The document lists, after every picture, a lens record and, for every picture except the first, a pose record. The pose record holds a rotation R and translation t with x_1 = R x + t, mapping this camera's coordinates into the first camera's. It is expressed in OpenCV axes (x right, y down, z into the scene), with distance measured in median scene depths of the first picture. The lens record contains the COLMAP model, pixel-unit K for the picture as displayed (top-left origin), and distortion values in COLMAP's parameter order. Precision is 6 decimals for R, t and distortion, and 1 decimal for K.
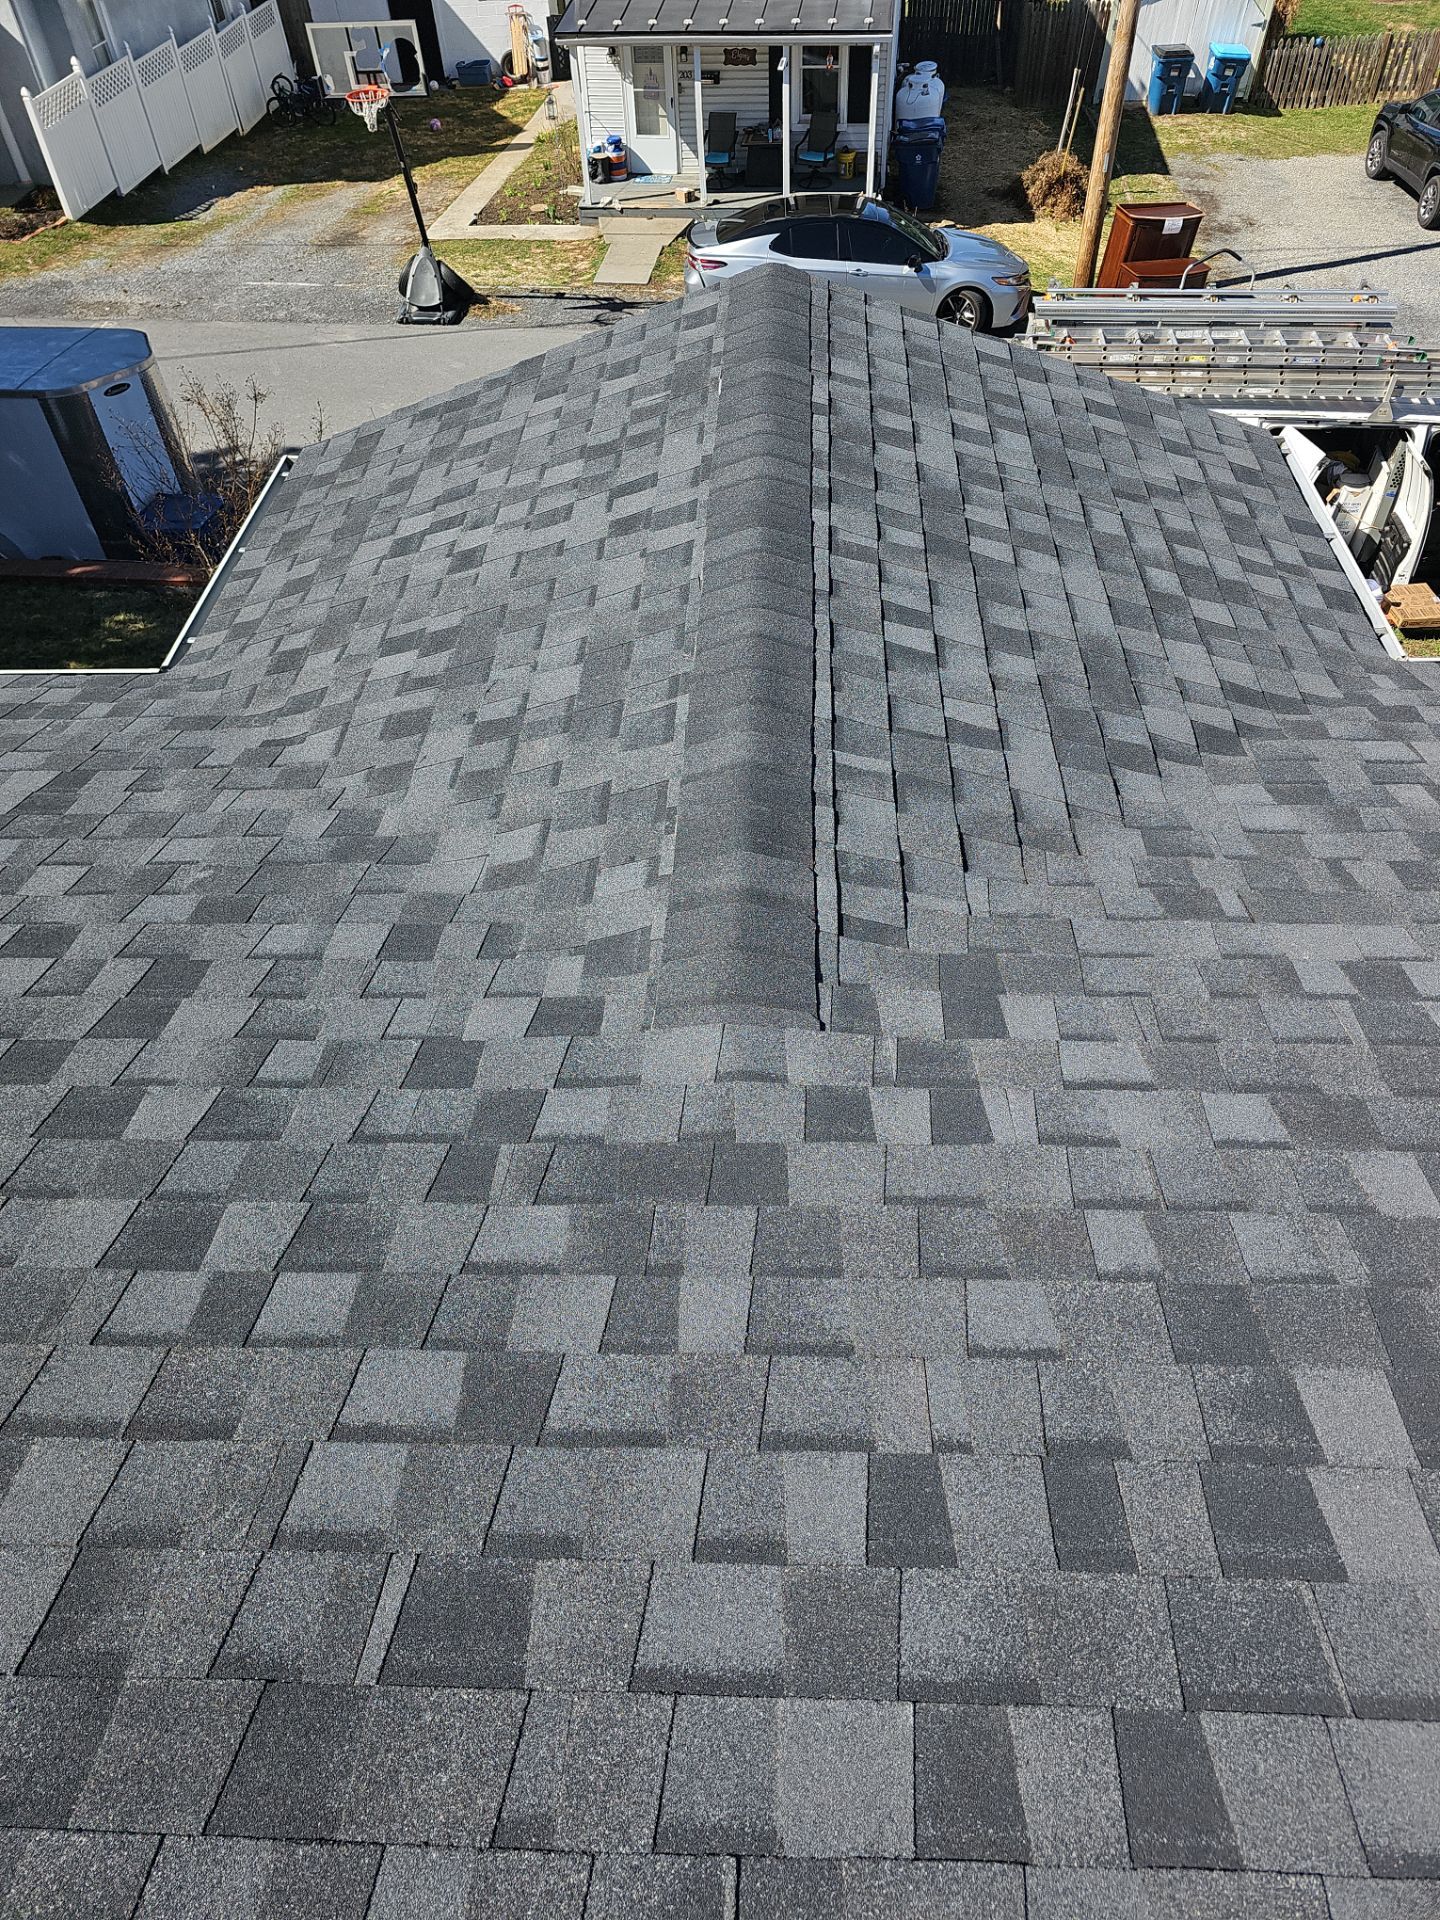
lens RADIAL K [[1249.3, 0, 720.0], [0, 1249.3, 960.0], [0, 0, 1]] dist [0.175016, -0.232323]
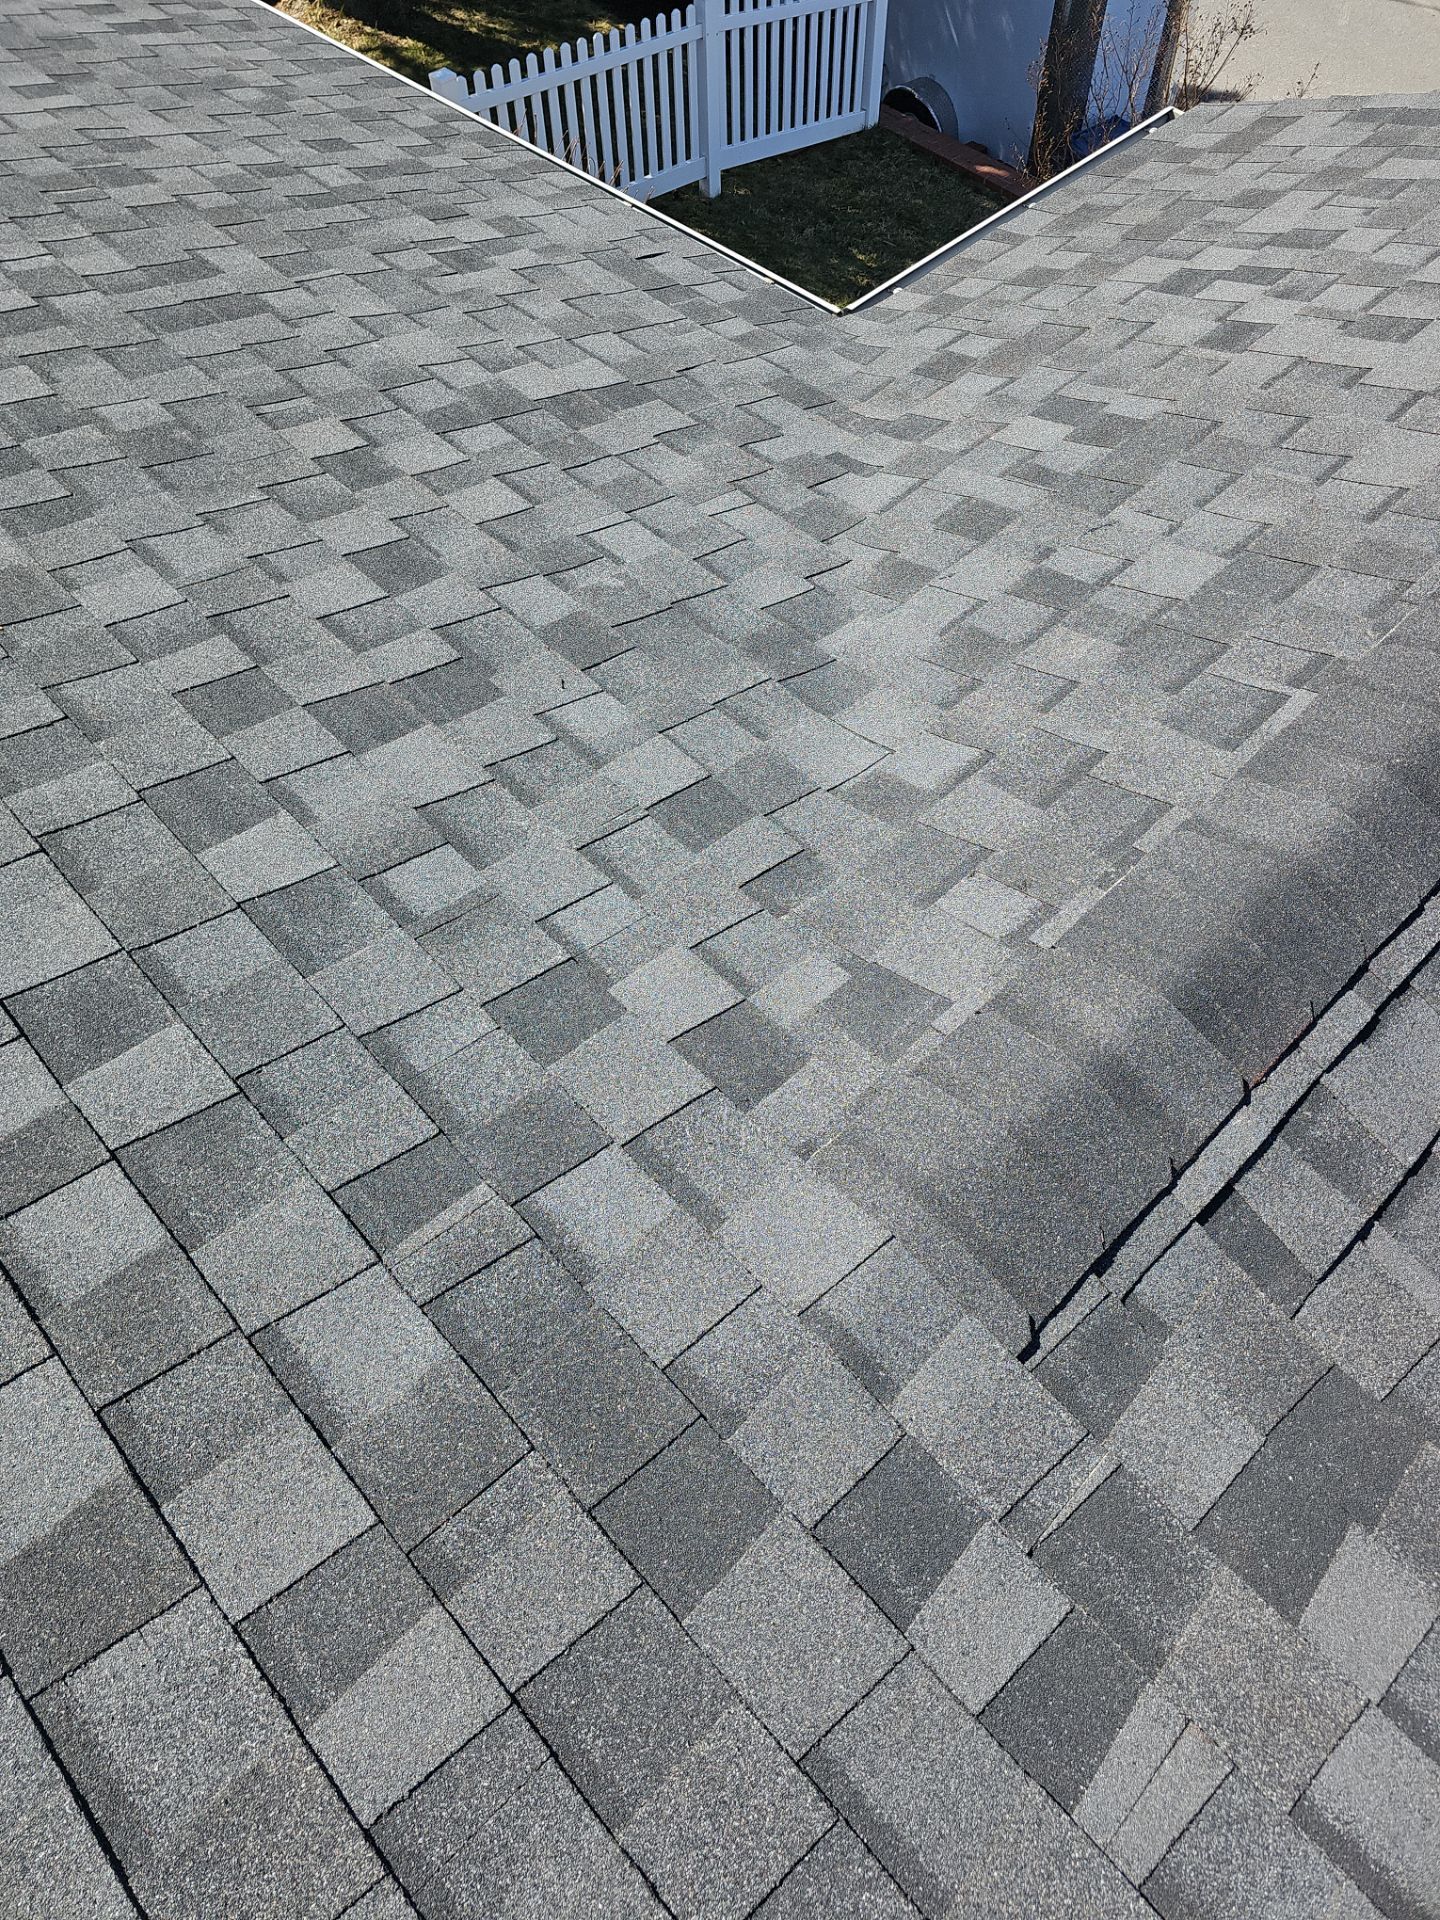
lens RADIAL K [[1291.2, 0, 720.0], [0, 1291.2, 960.0], [0, 0, 1]] dist [0.069795, -0.054621]
pose [[0.726283, 0.591151, -0.350790, 0.056889], [-0.510522, 0.805605, 0.300612, -0.138144], [0.460305, -0.039243, 0.886893, 0.278238]]
